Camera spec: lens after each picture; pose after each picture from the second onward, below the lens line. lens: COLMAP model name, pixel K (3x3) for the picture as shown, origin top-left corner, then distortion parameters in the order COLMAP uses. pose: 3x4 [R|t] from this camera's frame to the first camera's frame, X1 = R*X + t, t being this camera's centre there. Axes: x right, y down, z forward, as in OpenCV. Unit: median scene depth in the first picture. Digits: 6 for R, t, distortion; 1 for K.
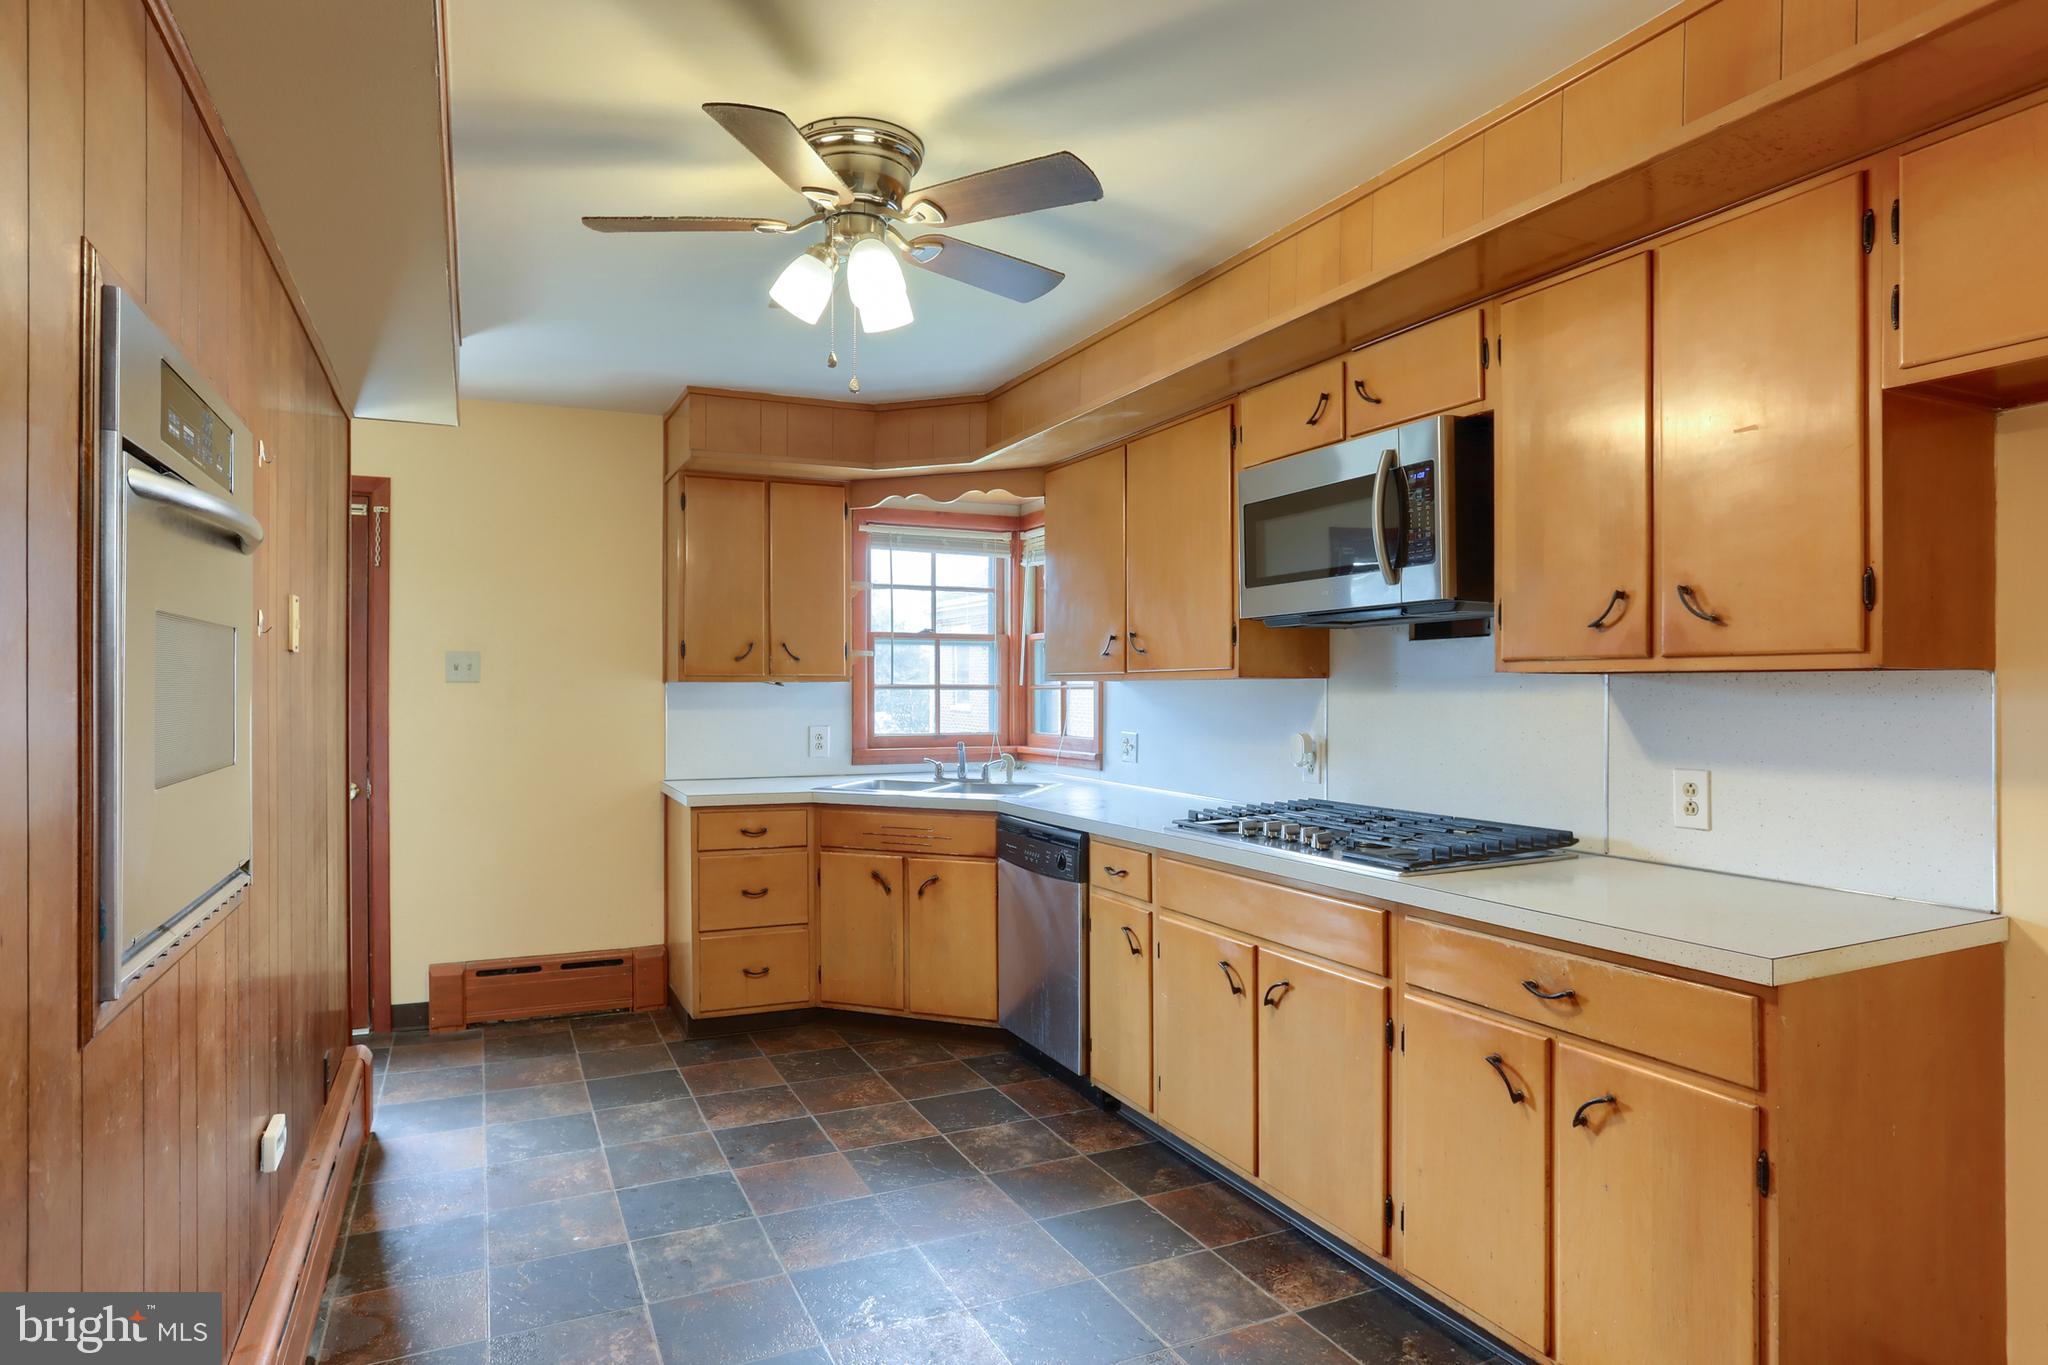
lens RADIAL K [[1191.8, 0, 1024.0], [0, 1191.8, 682.5], [0, 0, 1]] dist [-0.002178, 0.000265]
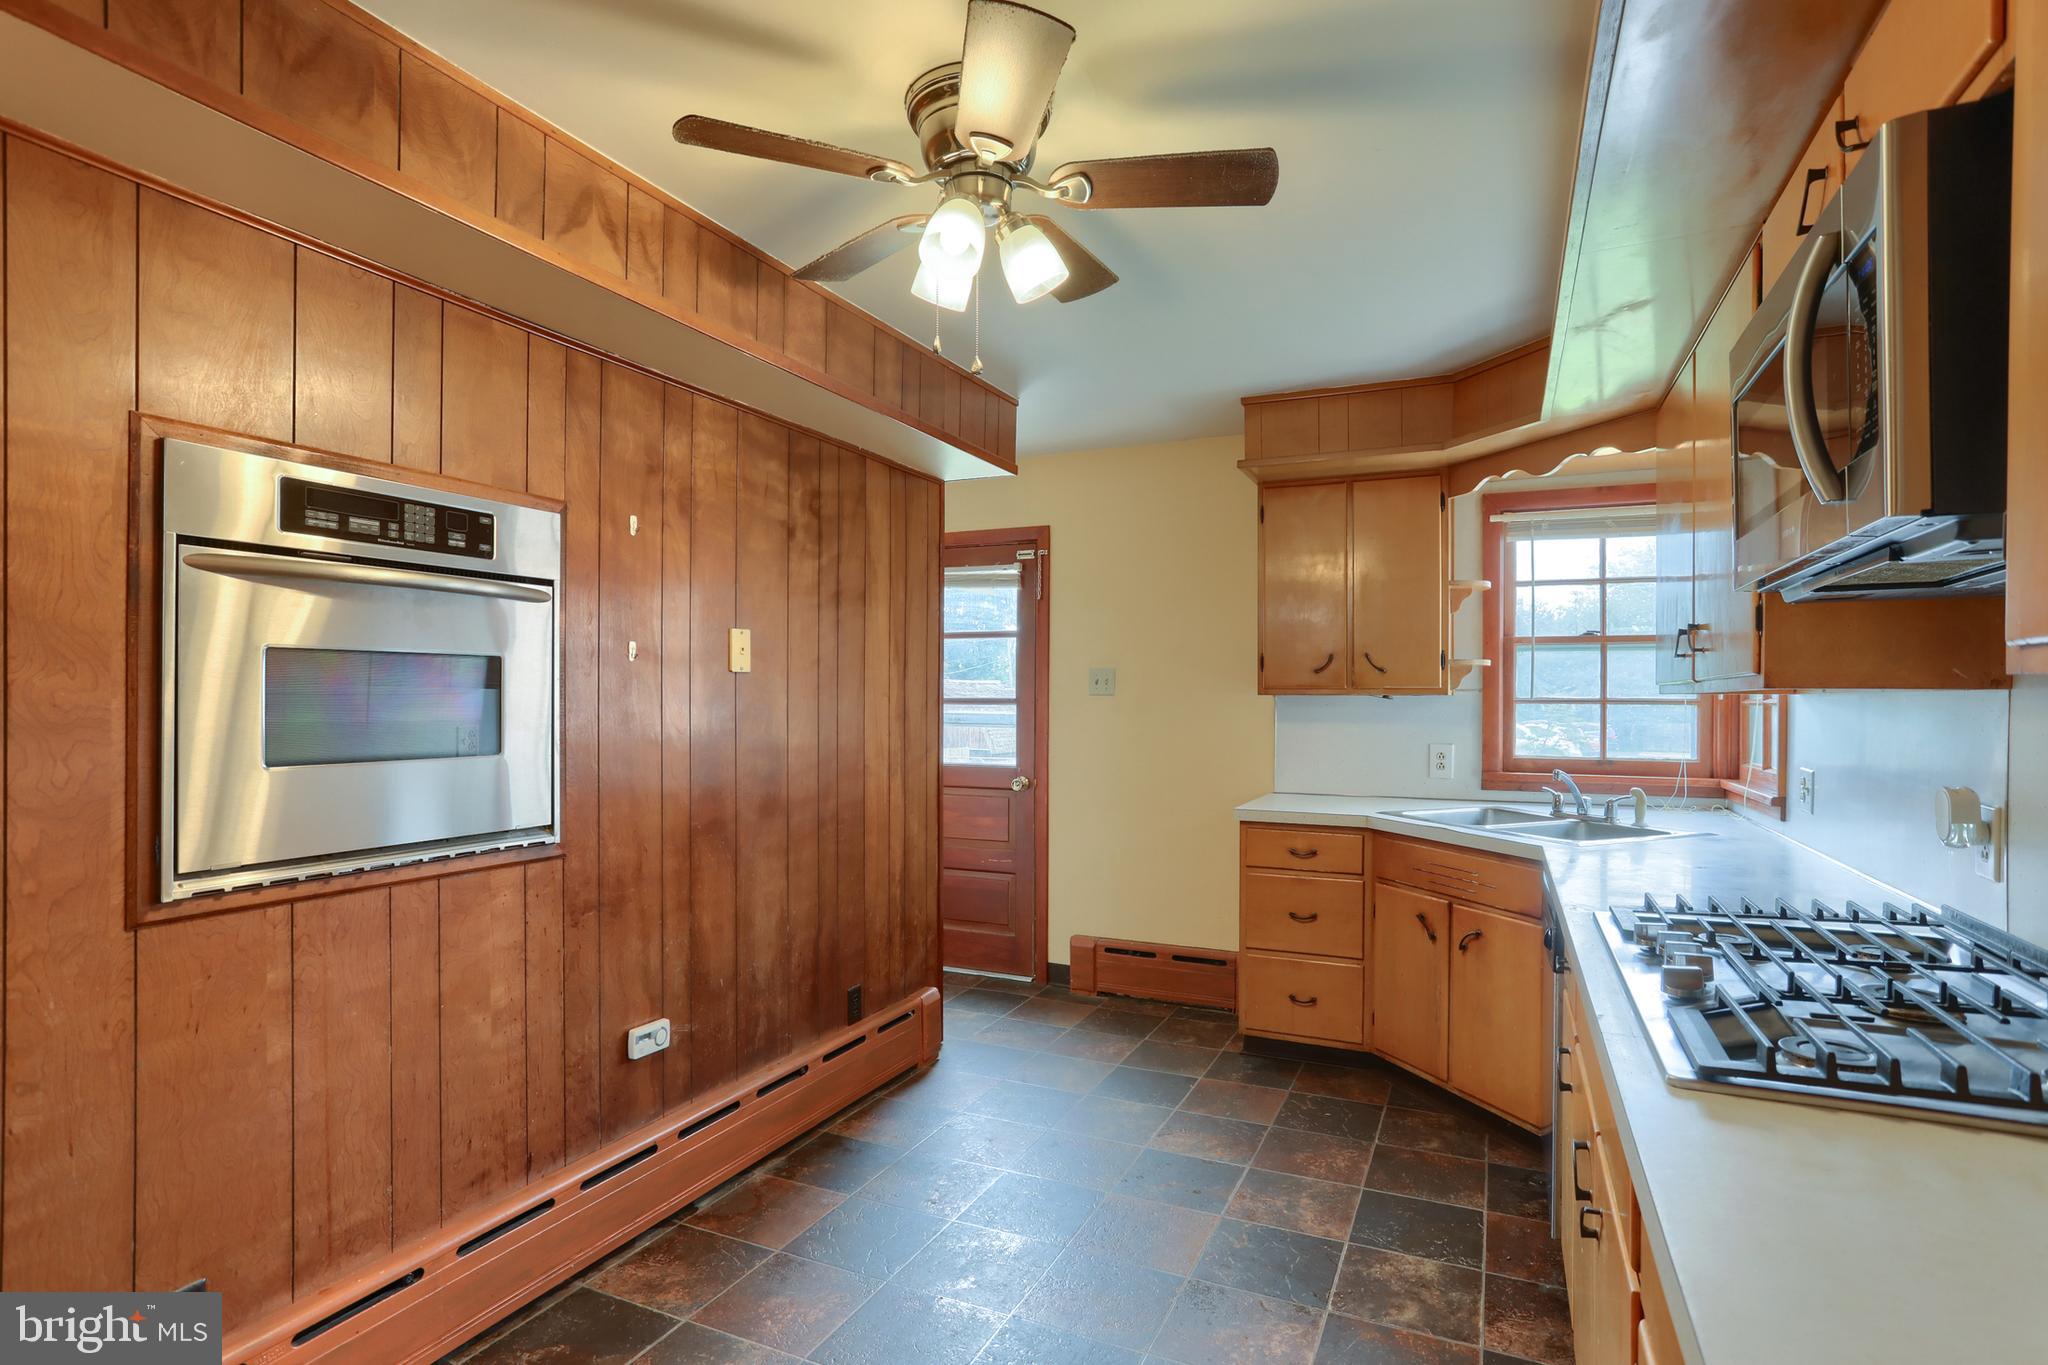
lens RADIAL K [[1074.9, 0, 1024.5], [0, 1074.9, 688.2], [0, 0, 1]] dist [-0.001056, 0.045665]
pose [[0.662393, -0.003909, -0.749146, 0.268375], [-0.001556, 0.999977, -0.006593, 0.000421], [0.749155, 0.005533, 0.662372, 0.259768]]
